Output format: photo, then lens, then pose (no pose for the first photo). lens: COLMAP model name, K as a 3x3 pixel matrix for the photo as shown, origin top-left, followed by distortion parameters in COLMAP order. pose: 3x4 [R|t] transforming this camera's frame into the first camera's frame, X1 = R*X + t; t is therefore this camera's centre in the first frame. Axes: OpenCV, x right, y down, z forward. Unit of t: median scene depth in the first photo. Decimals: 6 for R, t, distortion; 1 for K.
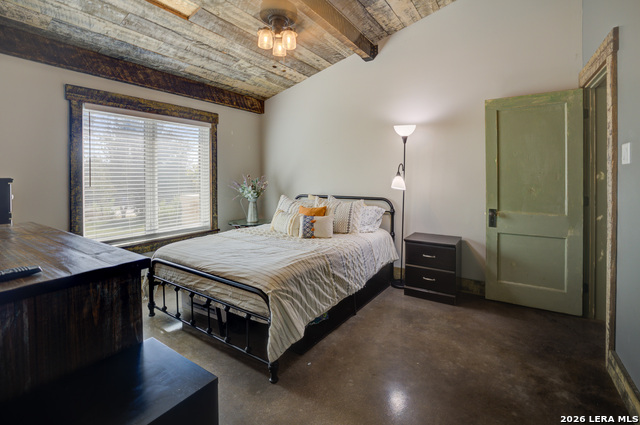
lens RADIAL K [[286.0, 0, 321.7], [0, 286.0, 179.4], [0, 0, 1]] dist [-0.032301, 0.002742]
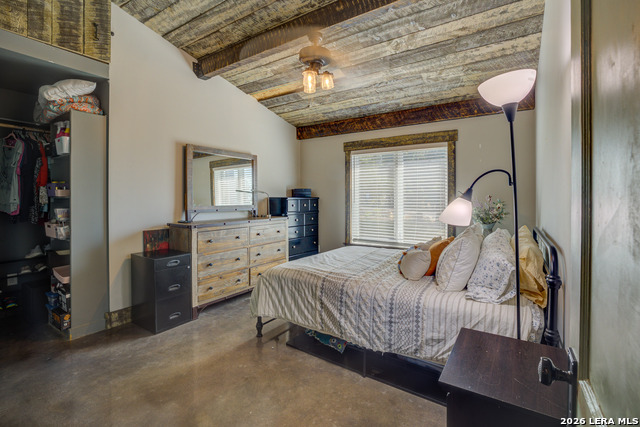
lens RADIAL K [[286.0, 0, 328.7], [0, 286.0, 198.2], [0, 0, 1]] dist [-0.032301, 0.002742]
pose [[0.021557, 0.009331, -0.999724, 0.781552], [-0.014341, 0.999856, 0.009023, -0.011008], [0.999665, 0.014142, 0.021688, 0.788687]]
